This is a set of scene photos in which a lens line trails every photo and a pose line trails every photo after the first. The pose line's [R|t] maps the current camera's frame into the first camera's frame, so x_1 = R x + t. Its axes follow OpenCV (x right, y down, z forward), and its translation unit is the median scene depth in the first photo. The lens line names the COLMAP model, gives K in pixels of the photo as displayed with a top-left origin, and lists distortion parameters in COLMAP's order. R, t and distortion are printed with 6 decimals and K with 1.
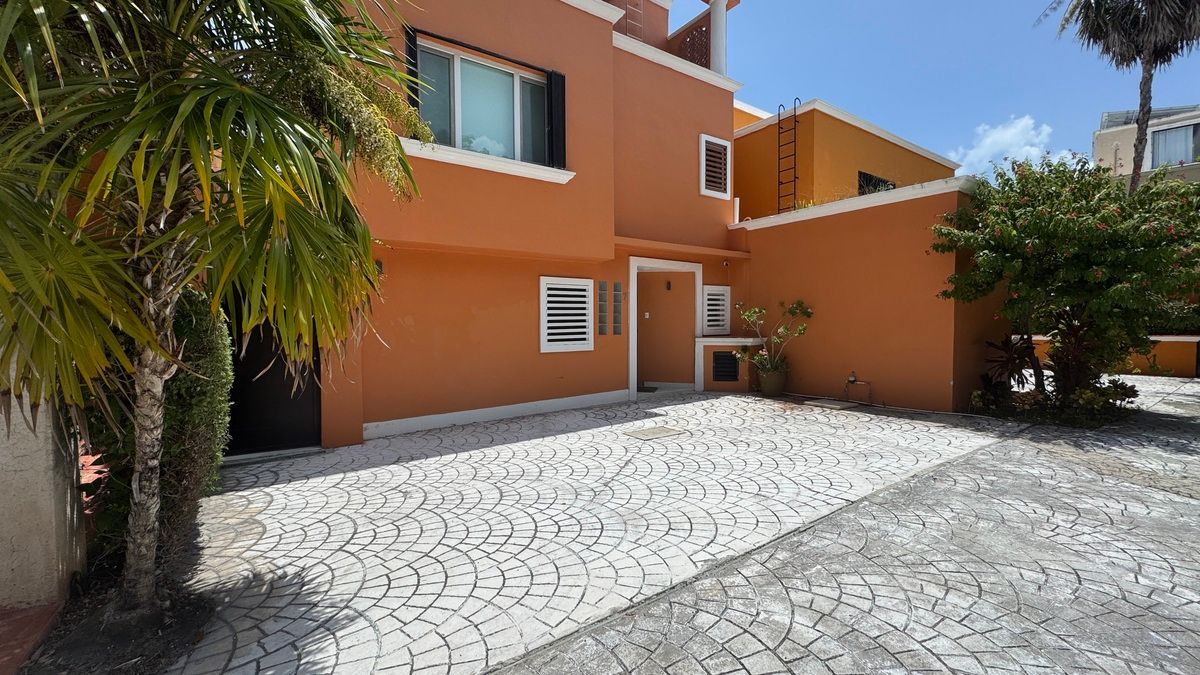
lens RADIAL K [[481.5, 0, 600.0], [0, 481.5, 337.5], [0, 0, 1]] dist [-0.001731, -0.000092]
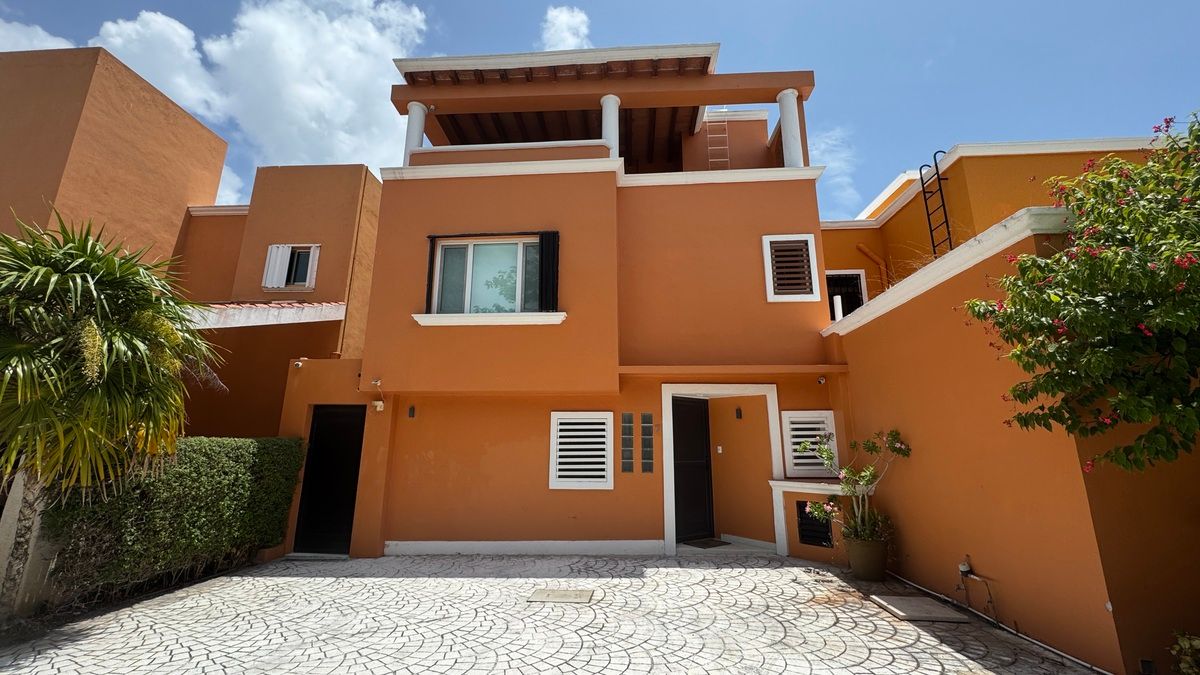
lens RADIAL K [[481.5, 0, 600.0], [0, 481.5, 337.5], [0, 0, 1]] dist [-0.001731, -0.000092]
pose [[0.780513, -0.132860, -0.610859, 0.552414], [-0.026832, 0.969135, -0.245067, -0.027738], [0.624564, 0.207668, 0.752857, 0.226121]]
